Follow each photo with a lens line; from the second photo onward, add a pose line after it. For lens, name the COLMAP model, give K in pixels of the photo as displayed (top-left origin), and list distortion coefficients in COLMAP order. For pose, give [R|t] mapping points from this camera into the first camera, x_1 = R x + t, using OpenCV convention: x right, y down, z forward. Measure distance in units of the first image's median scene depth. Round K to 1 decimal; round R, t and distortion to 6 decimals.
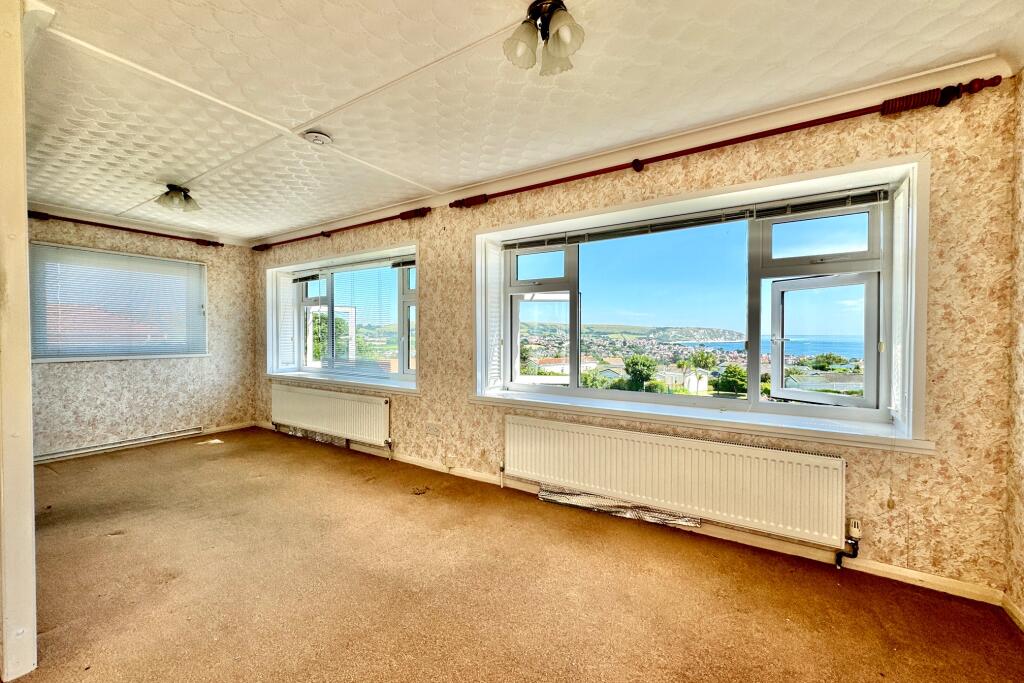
lens RADIAL K [[408.7, 0, 515.6], [0, 408.7, 340.1], [0, 0, 1]] dist [-0.002831, 0.000931]
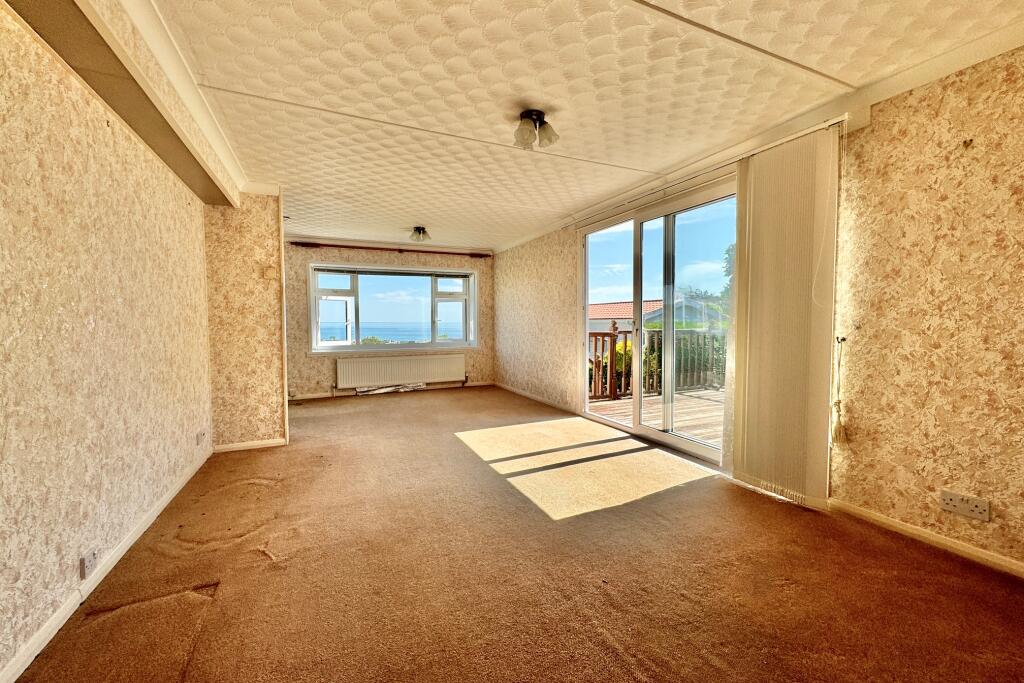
lens RADIAL K [[408.7, 0, 509.2], [0, 408.7, 341.6], [0, 0, 1]] dist [-0.002831, 0.000931]
pose [[0.535686, -0.046005, 0.843163, -1.336215], [0.017676, 0.998907, 0.043273, 0.030217], [-0.844232, -0.008277, 0.535913, -0.822982]]
